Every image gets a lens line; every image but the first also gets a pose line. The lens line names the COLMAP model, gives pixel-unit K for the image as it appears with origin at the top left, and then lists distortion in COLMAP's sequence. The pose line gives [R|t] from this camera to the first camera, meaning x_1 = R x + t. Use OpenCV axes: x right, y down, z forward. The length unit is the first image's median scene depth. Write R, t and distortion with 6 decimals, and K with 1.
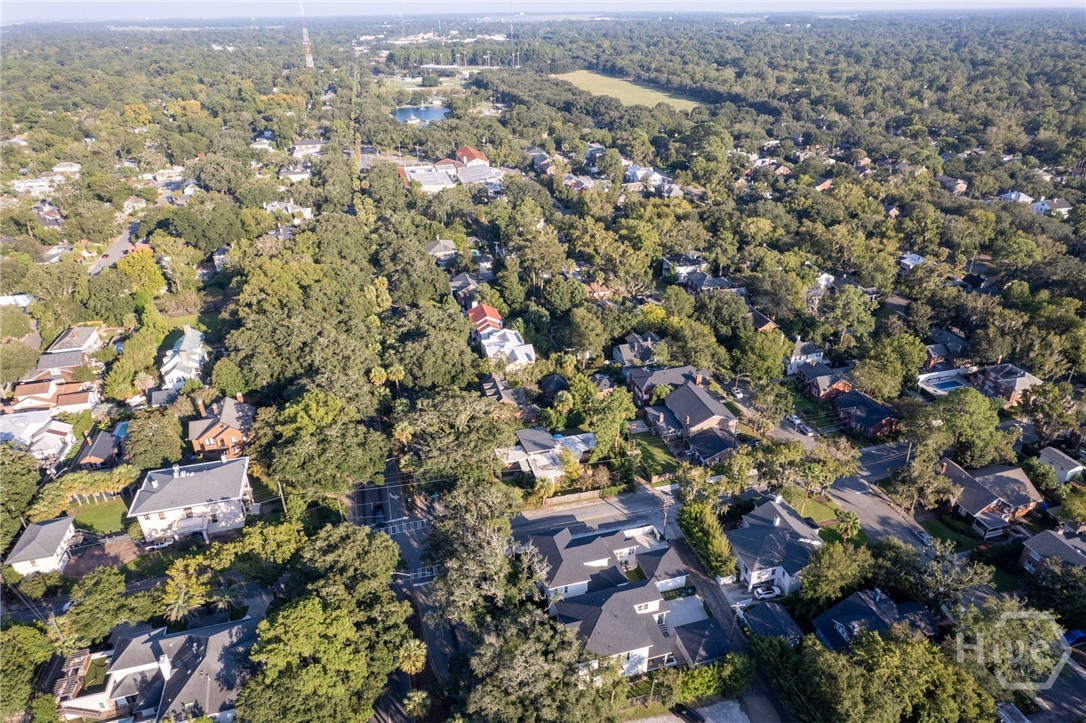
lens RADIAL K [[689.9, 0, 558.4], [0, 689.9, 365.0], [0, 0, 1]] dist [-0.077473, 0.072259]
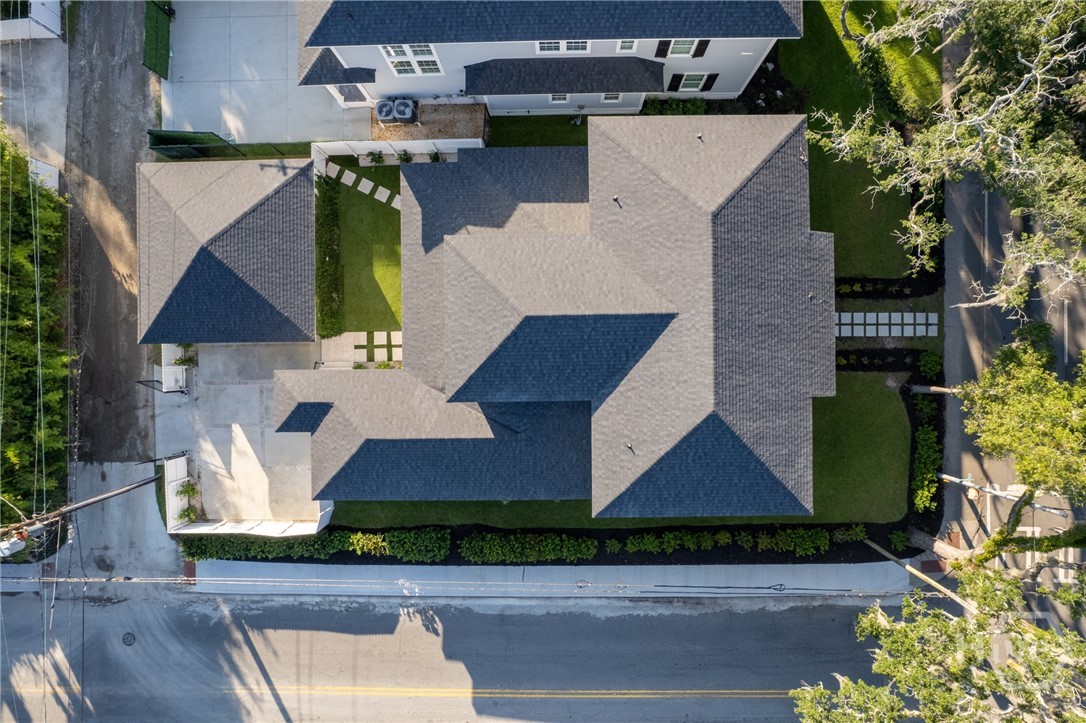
lens RADIAL K [[696.6, 0, 547.8], [0, 696.6, 379.2], [0, 0, 1]] dist [-0.090990, 0.076090]
pose [[-0.963827, -0.265337, 0.025163, 0.024512], [0.152246, -0.470607, 0.869109, 0.078932], [-0.218765, 0.841502, 0.493981, 0.770000]]
